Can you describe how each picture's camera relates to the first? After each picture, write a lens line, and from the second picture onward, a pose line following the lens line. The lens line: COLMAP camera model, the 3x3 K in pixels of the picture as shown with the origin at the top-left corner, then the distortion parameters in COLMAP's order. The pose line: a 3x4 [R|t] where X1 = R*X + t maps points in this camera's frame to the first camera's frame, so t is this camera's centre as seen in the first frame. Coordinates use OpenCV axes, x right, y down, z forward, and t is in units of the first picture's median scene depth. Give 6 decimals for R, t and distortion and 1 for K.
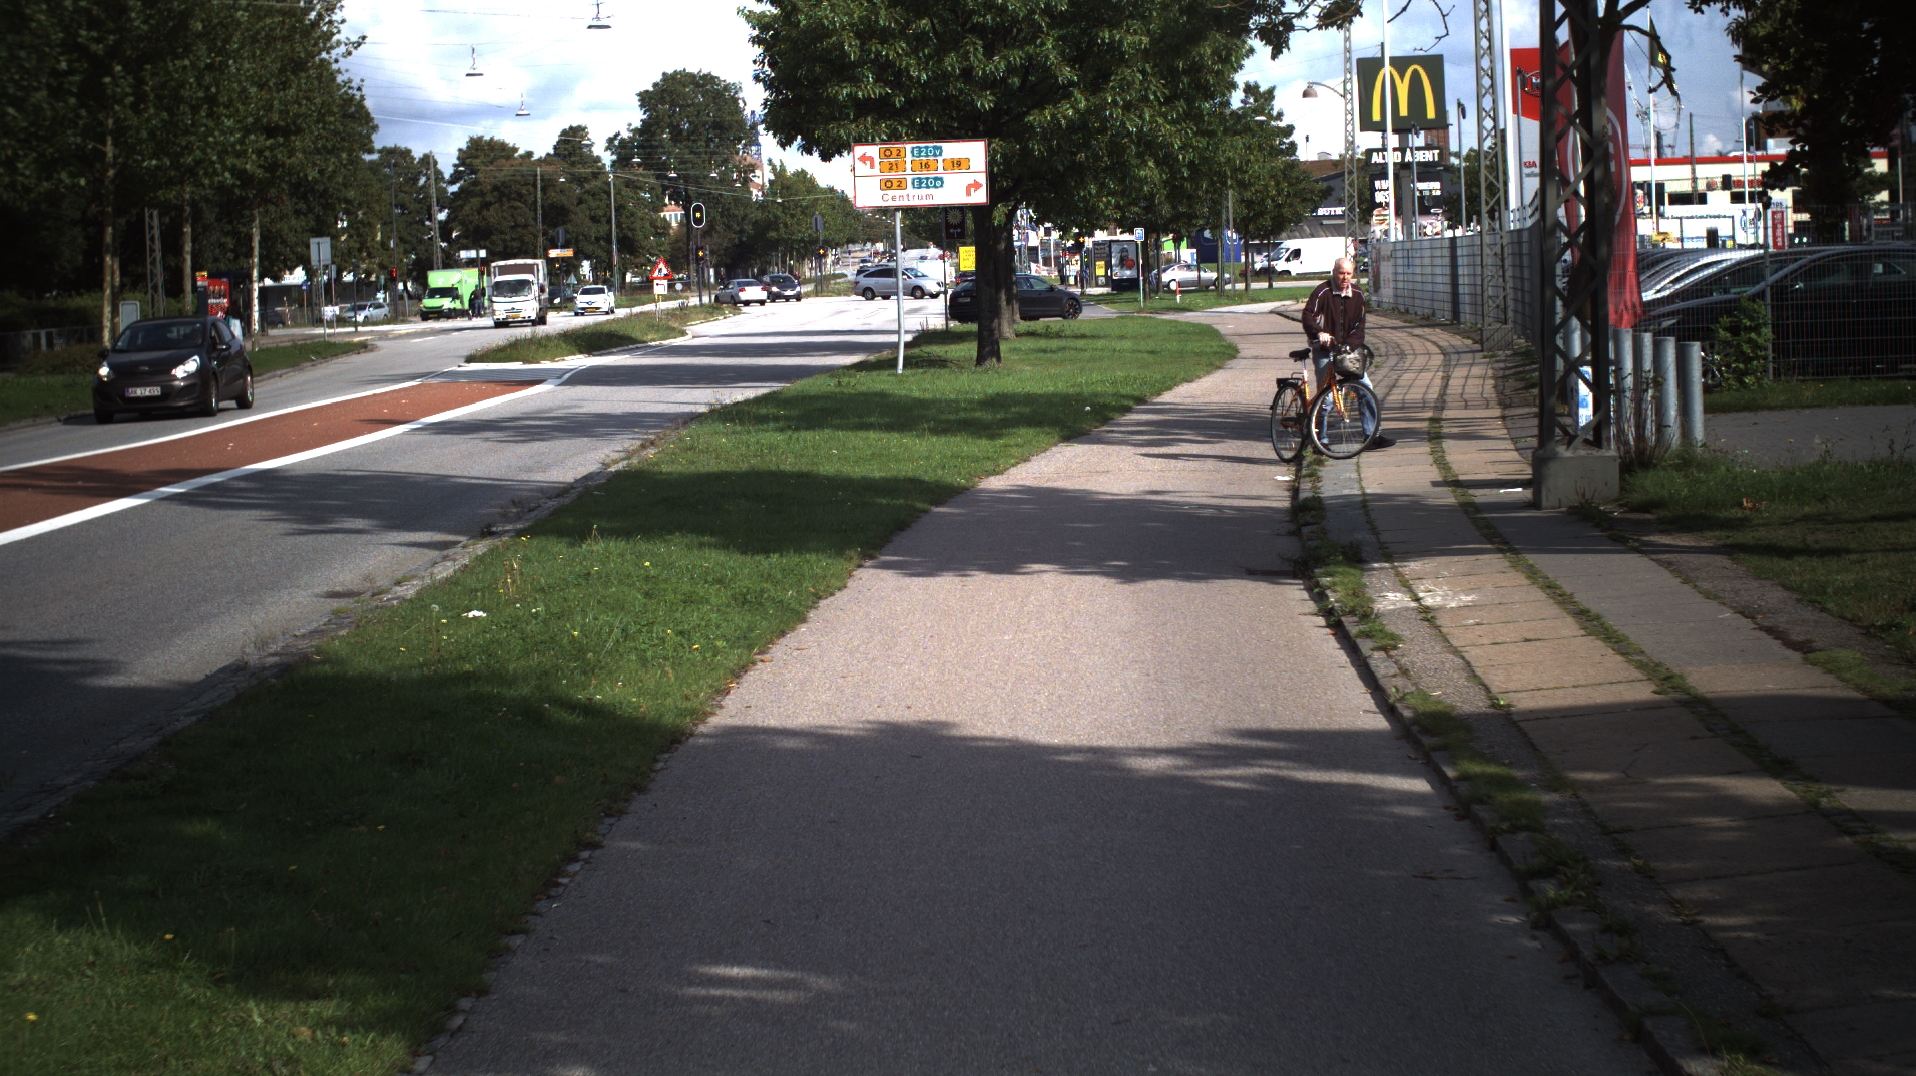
lens RADIAL K [[3646.2, 0, 958.0], [0, 3646.2, 538.0], [0, 0, 1]] dist [-0.333843, 0.403720]
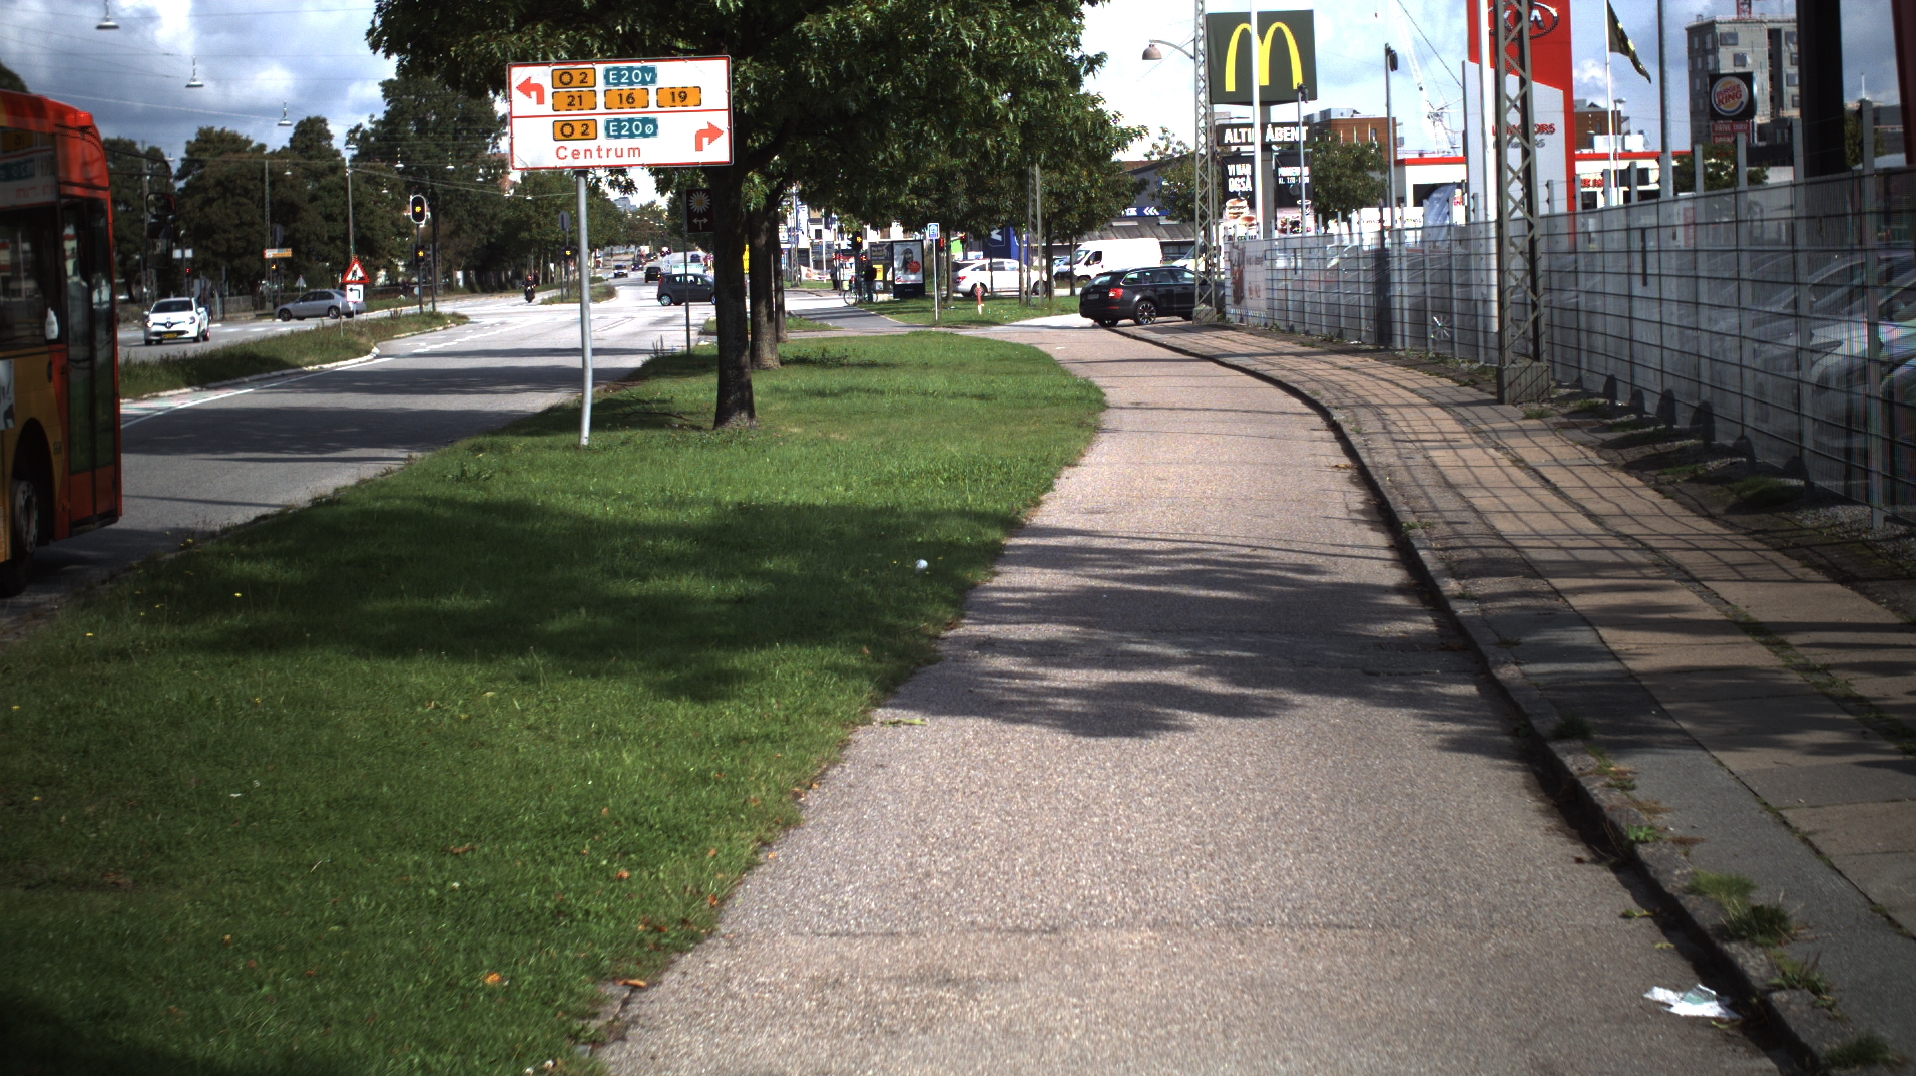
lens RADIAL K [[3646.2, 0, 958.0], [0, 3646.2, 538.0], [0, 0, 1]] dist [-0.333843, 0.403720]
pose [[0.997999, 0.001741, 0.063212, 0.004087], [-0.001670, 0.999998, -0.001173, -0.015346], [-0.063214, 0.001065, 0.997999, 0.209021]]
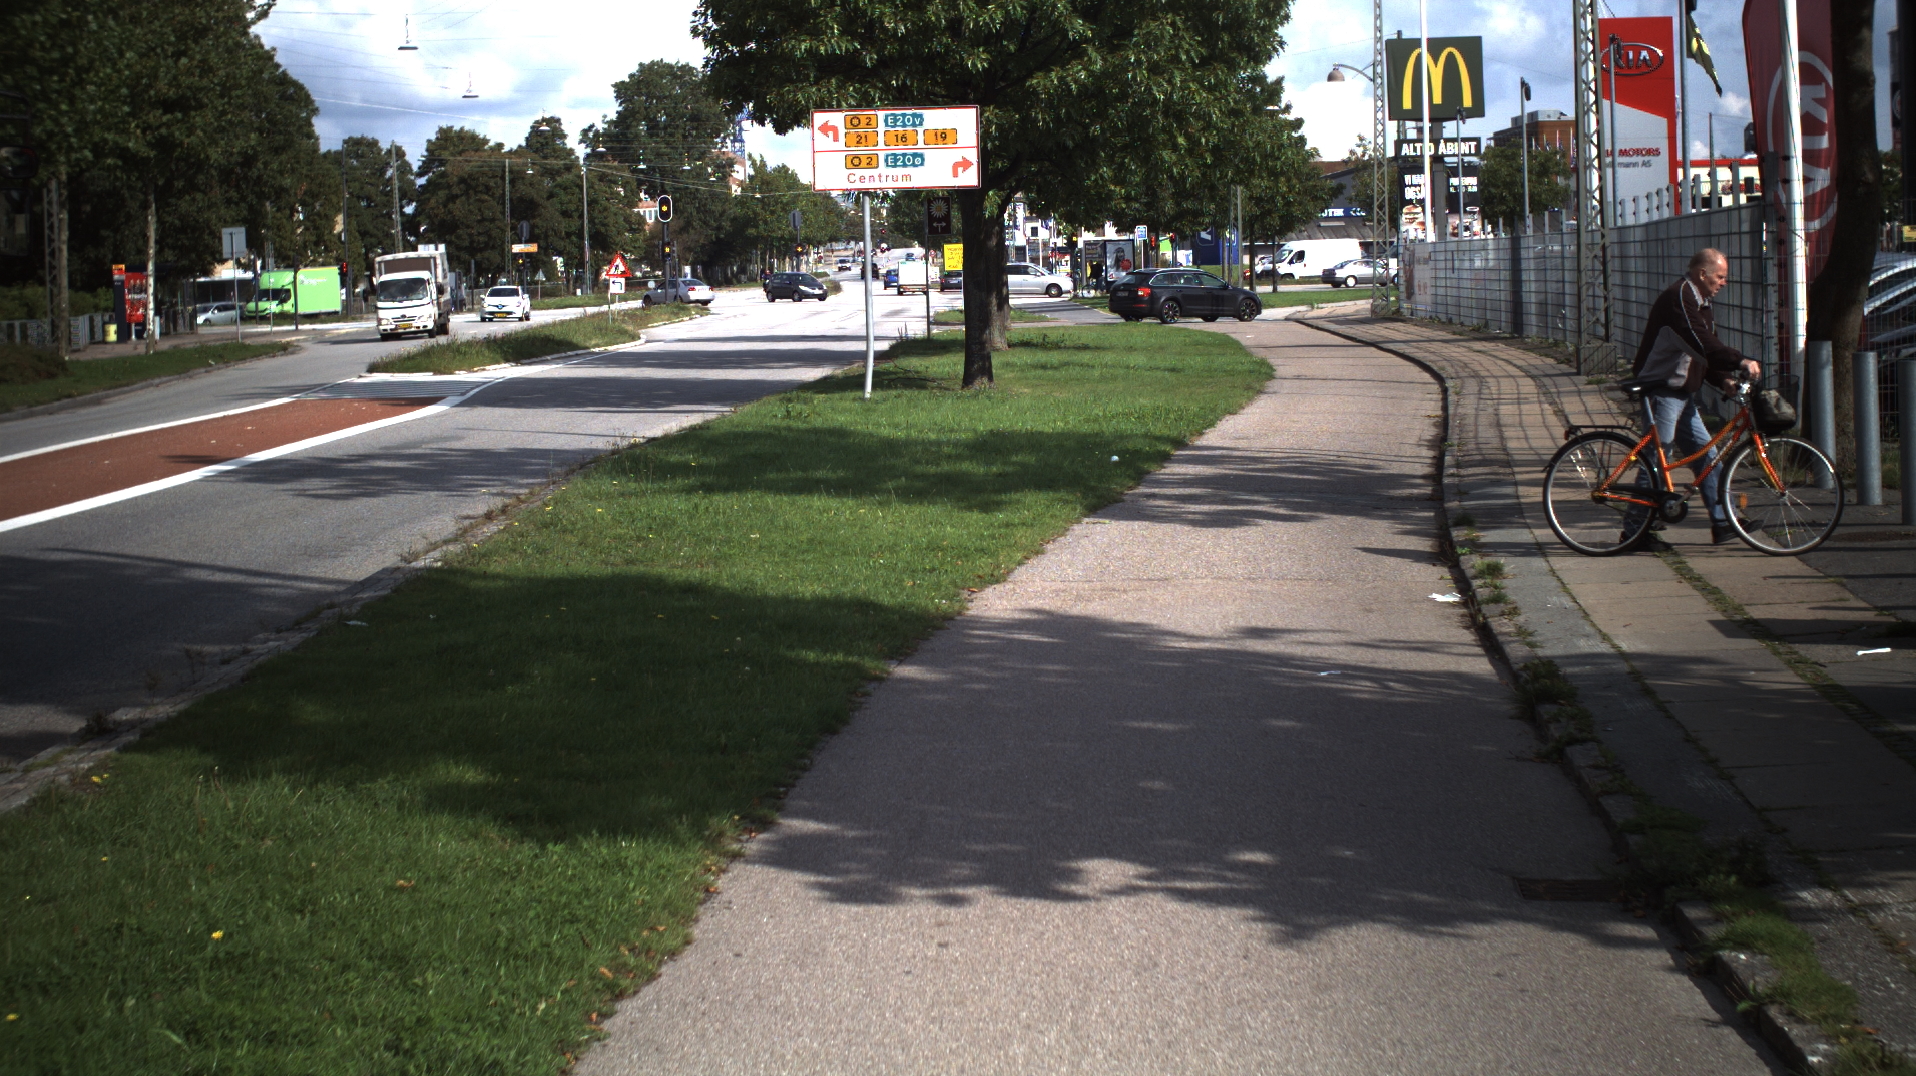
lens RADIAL K [[3646.2, 0, 958.0], [0, 3646.2, 538.0], [0, 0, 1]] dist [-0.333843, 0.403720]
pose [[0.999949, 0.008983, 0.004702, 0.000205], [-0.008983, 0.999960, -0.000050, -0.007605], [-0.004703, 0.000008, 0.999989, 0.104693]]
